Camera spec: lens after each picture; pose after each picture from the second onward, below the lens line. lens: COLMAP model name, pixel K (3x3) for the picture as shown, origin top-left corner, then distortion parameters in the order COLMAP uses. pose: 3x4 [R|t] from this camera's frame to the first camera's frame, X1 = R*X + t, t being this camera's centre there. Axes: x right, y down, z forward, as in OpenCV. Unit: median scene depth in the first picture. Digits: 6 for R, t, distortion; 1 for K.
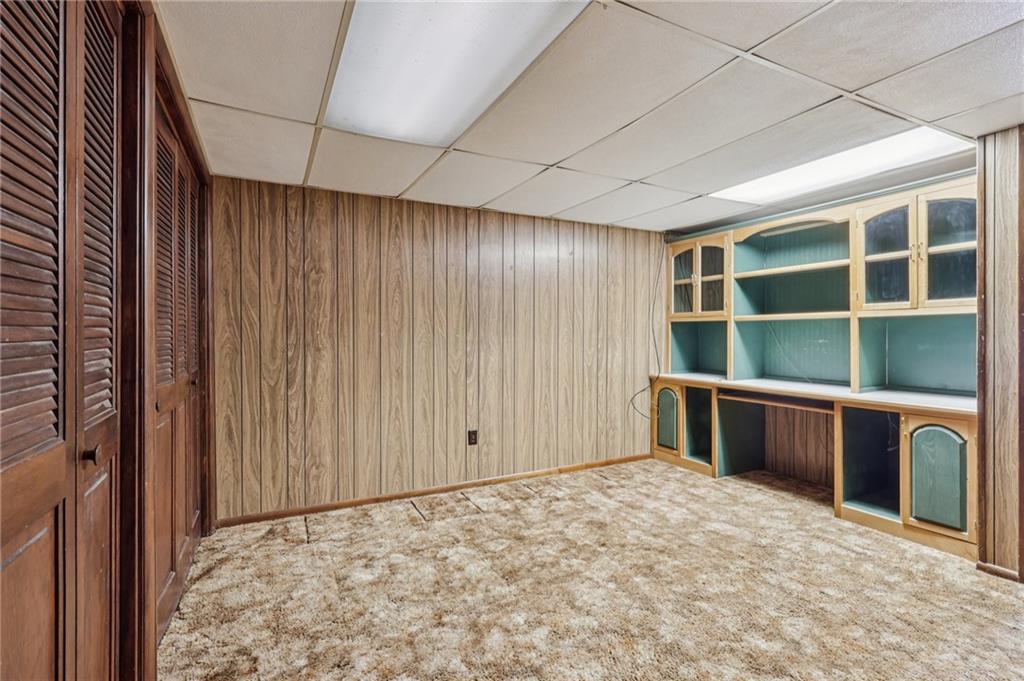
lens RADIAL K [[475.0, 0, 511.6], [0, 475.0, 336.2], [0, 0, 1]] dist [-0.009962, 0.001342]
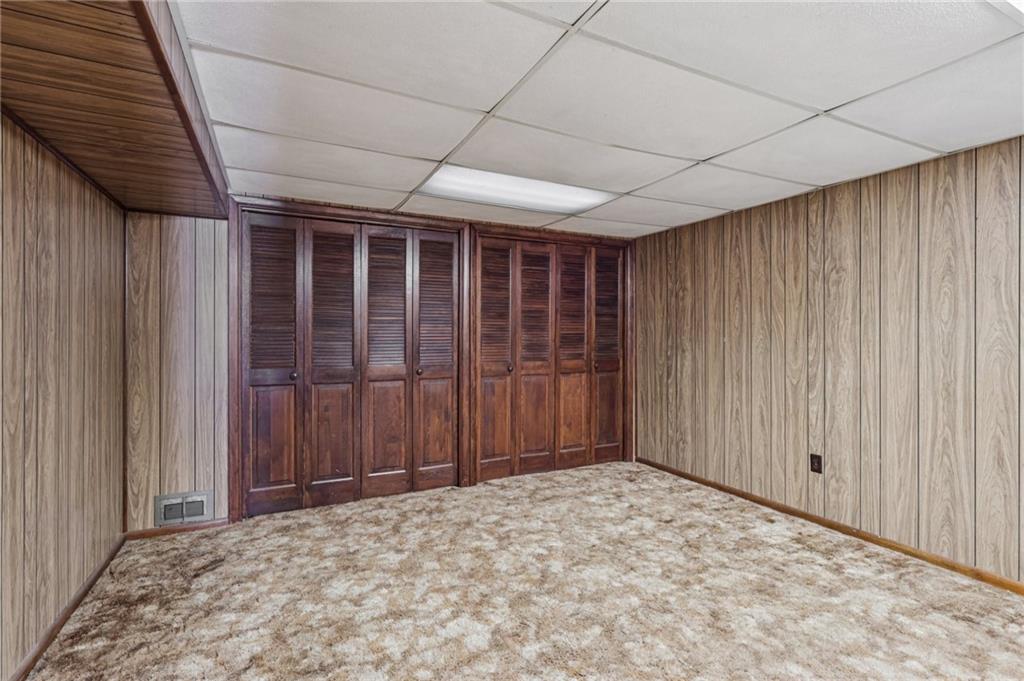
lens RADIAL K [[475.0, 0, 506.6], [0, 475.0, 335.3], [0, 0, 1]] dist [-0.009962, 0.001342]
pose [[-0.022246, 0.001170, -0.999752, 0.858259], [-0.002829, 0.999995, 0.001234, -0.013800], [0.999749, 0.002856, -0.022243, 0.533429]]
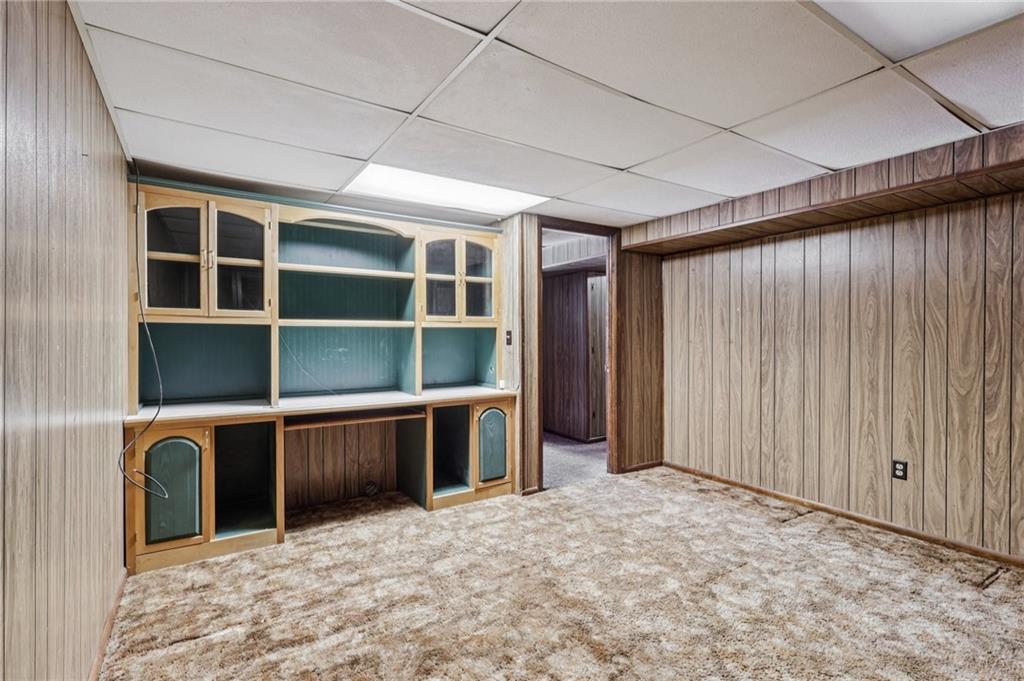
lens RADIAL K [[475.0, 0, 504.6], [0, 475.0, 341.8], [0, 0, 1]] dist [-0.009962, 0.001342]
pose [[-0.099076, -0.004361, 0.995070, -0.381803], [0.009271, 0.999943, 0.005305, -0.008960], [-0.995037, 0.009751, -0.099030, 0.868274]]
